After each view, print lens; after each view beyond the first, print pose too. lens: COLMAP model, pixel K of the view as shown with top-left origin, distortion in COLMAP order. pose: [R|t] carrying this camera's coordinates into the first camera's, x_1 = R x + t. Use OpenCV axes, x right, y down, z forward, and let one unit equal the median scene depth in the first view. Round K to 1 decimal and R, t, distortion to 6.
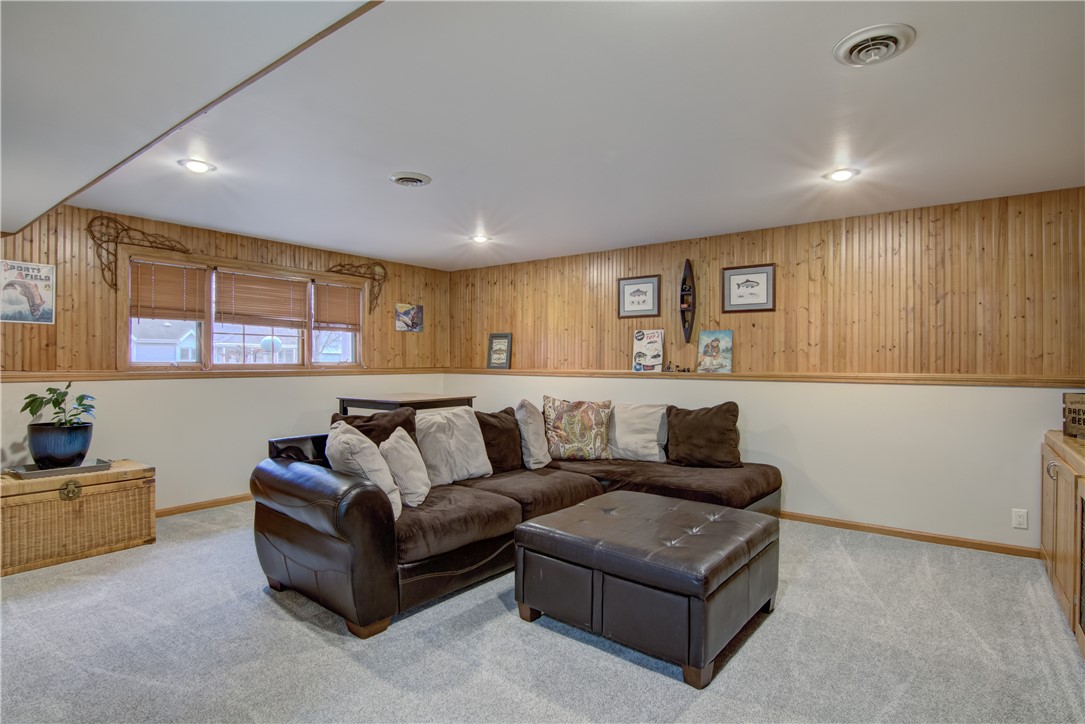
lens RADIAL K [[568.0, 0, 541.8], [0, 568.0, 361.5], [0, 0, 1]] dist [-0.006499, -0.000661]
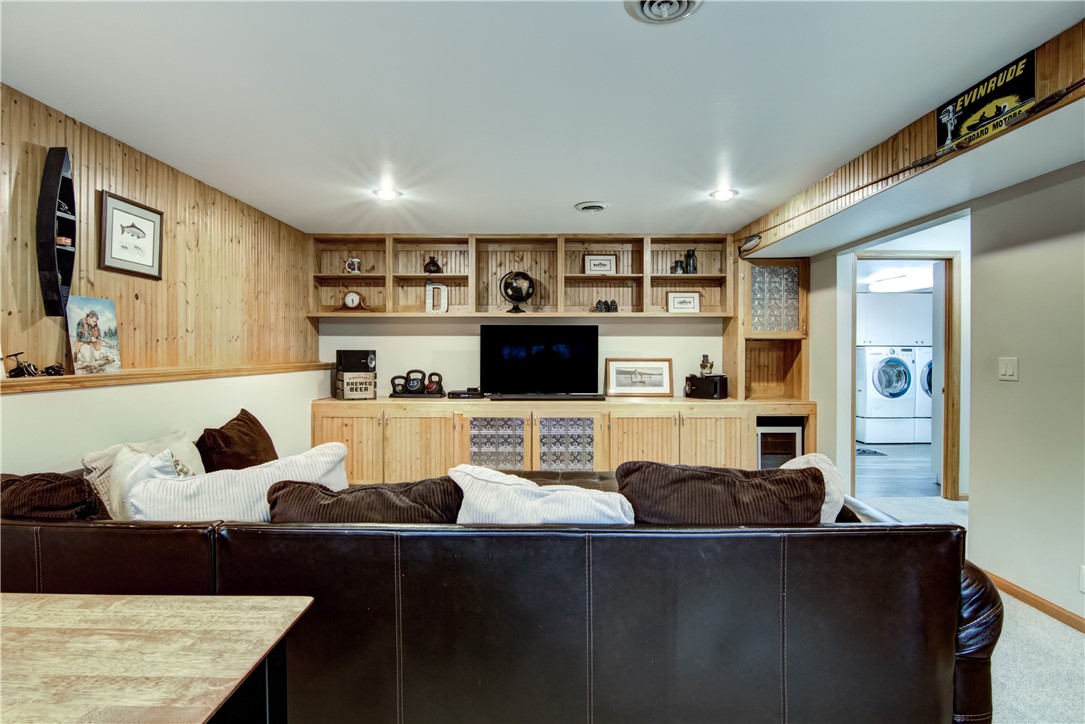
lens RADIAL K [[568.0, 0, 542.4], [0, 568.0, 354.8], [0, 0, 1]] dist [-0.006499, -0.000661]
pose [[-0.606367, -0.004770, 0.795171, -0.414129], [0.001273, 0.999975, 0.006968, -0.001565], [-0.795184, 0.005237, -0.606346, 1.010994]]
